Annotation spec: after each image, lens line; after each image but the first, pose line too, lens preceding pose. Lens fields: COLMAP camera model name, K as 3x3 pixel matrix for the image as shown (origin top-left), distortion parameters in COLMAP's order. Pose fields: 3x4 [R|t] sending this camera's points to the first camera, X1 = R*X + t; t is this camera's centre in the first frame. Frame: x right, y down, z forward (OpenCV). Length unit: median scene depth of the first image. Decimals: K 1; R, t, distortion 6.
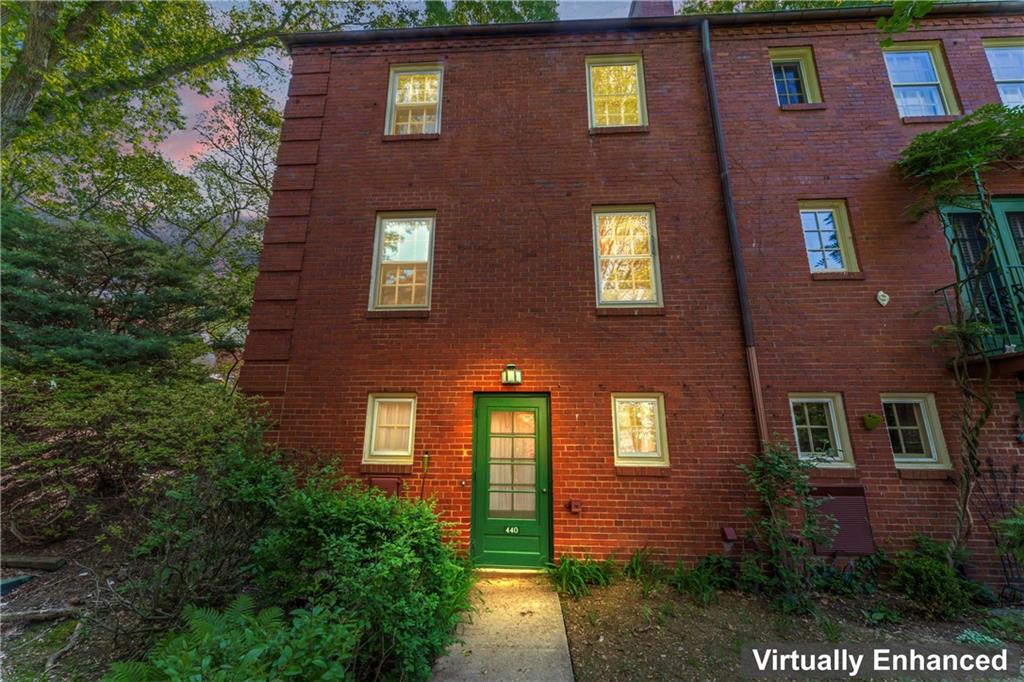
lens RADIAL K [[408.3, 0, 511.1], [0, 408.3, 347.2], [0, 0, 1]] dist [0.003603, -0.000047]
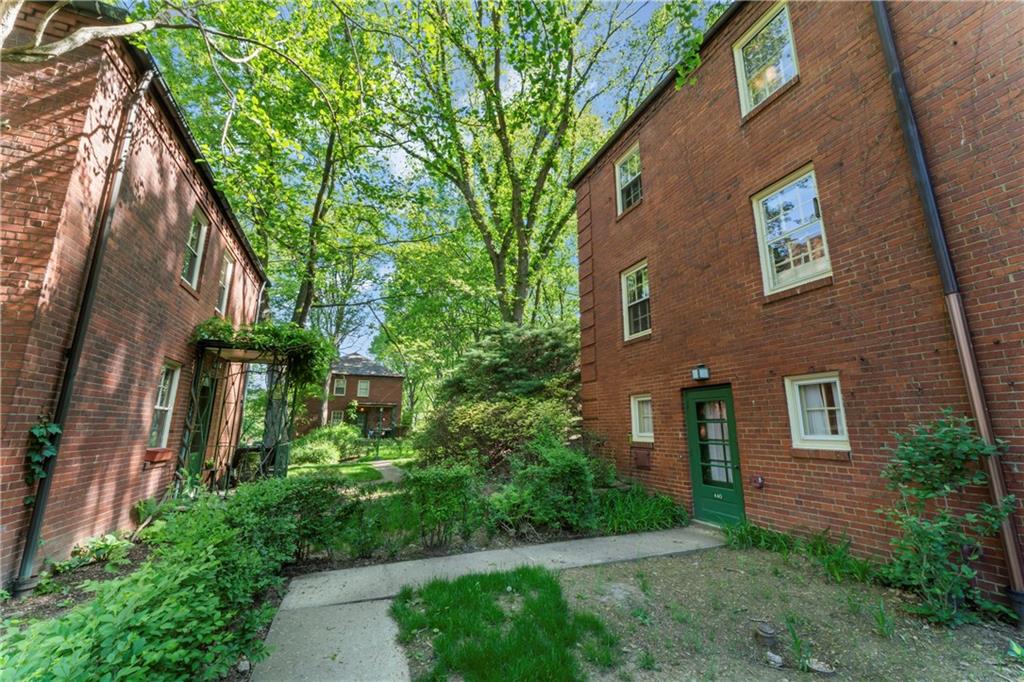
lens RADIAL K [[408.3, 0, 514.4], [0, 408.3, 339.6], [0, 0, 1]] dist [0.003603, -0.000047]
pose [[0.417182, -0.200257, -0.886485, 0.891712], [0.217041, 0.969151, -0.116791, -0.006936], [0.882526, -0.143680, 0.447777, -0.043914]]
